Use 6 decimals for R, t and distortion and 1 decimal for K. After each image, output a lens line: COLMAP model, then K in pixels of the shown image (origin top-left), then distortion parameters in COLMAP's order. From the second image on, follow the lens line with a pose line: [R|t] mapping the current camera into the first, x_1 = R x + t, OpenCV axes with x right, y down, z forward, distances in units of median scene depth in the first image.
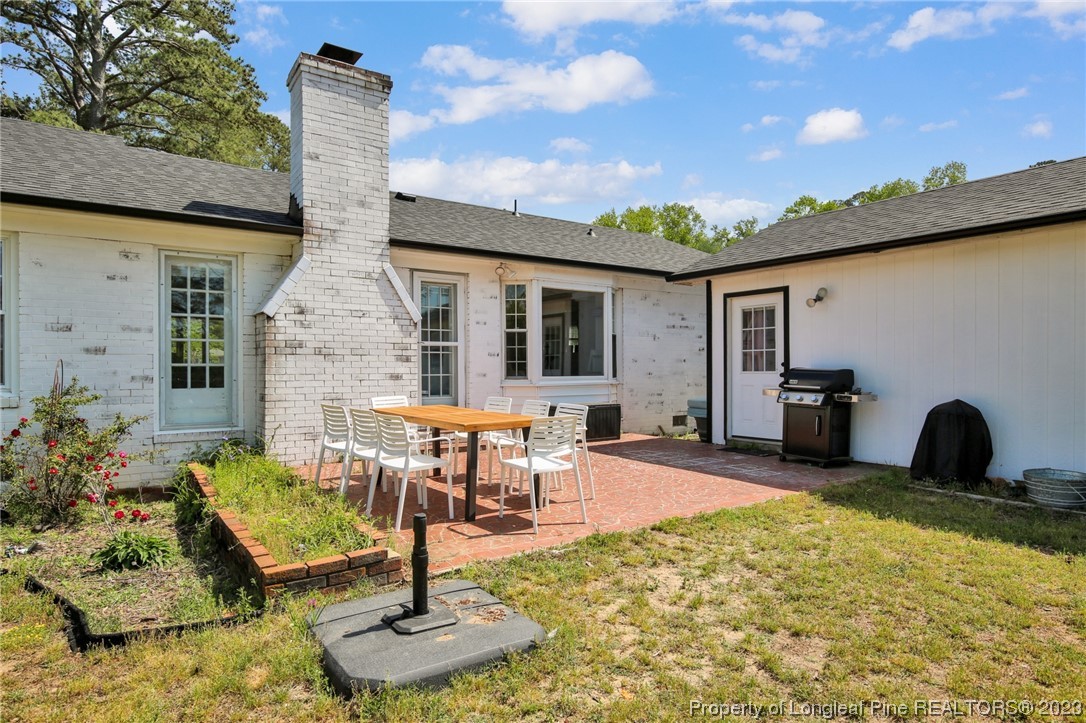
lens RADIAL K [[619.7, 0, 543.0], [0, 619.7, 361.5], [0, 0, 1]] dist [-0.019346, 0.000066]
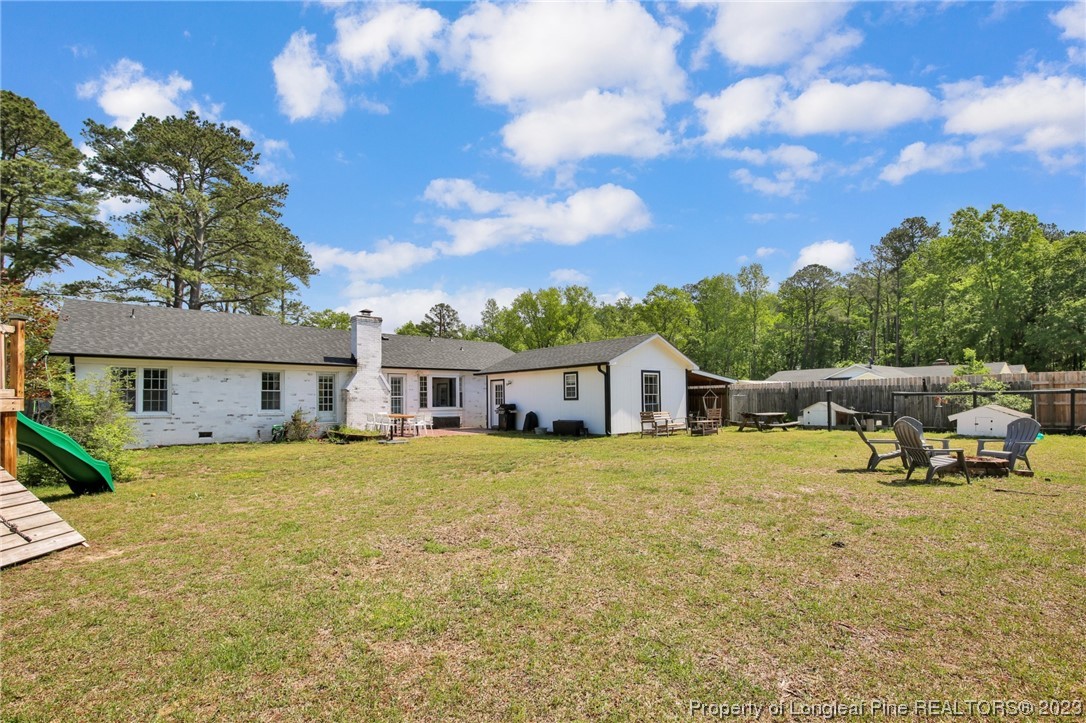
lens RADIAL K [[517.3, 0, 542.8], [0, 517.3, 396.1], [0, 0, 1]] dist [-0.028890, 0.000107]
pose [[0.995517, -0.005330, 0.094432, 0.326329], [0.005669, 0.999978, -0.003315, -0.019807], [-0.094413, 0.003836, 0.995526, -1.702115]]
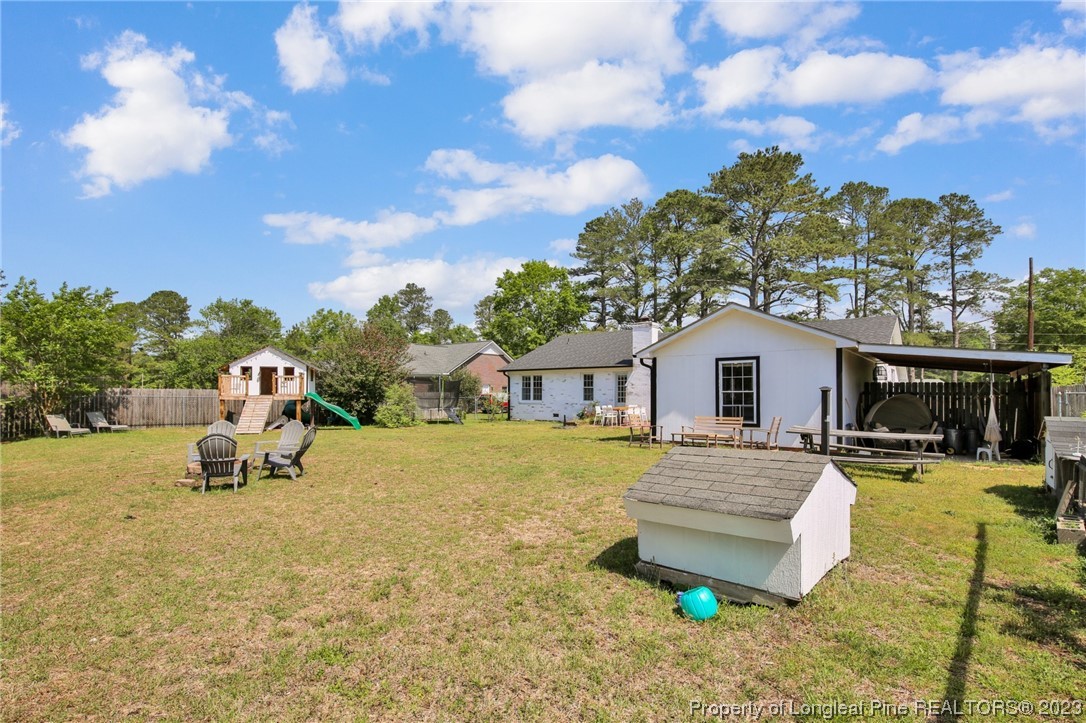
lens RADIAL K [[518.3, 0, 546.1], [0, 518.3, 381.7], [0, 0, 1]] dist [-0.030124, 0.000209]
pose [[0.264131, -0.017919, -0.964320, 2.436548], [0.009391, 0.999828, -0.016006, -0.043506], [0.964441, -0.004828, 0.264254, -0.429795]]
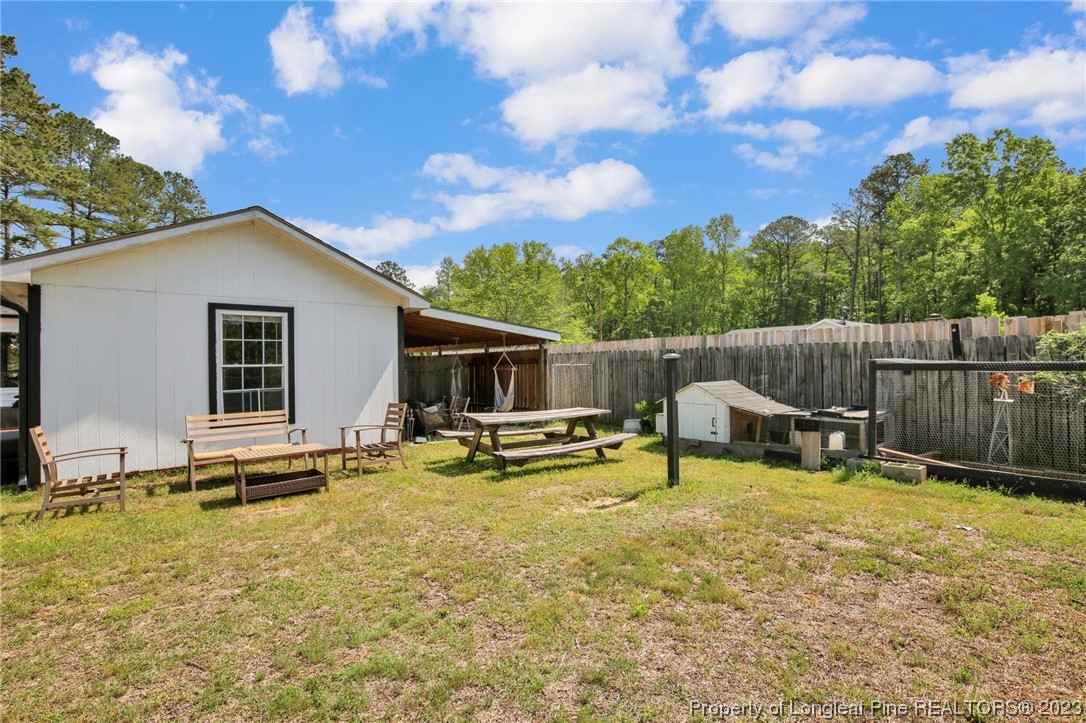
lens RADIAL K [[494.5, 0, 539.5], [0, 494.5, 363.7], [0, 0, 1]] dist [-0.036485, 0.007365]
pose [[0.995619, -0.007540, 0.093194, 1.462833], [0.007124, 0.999963, 0.004792, -0.037264], [-0.093227, -0.004107, 0.995636, -0.343549]]
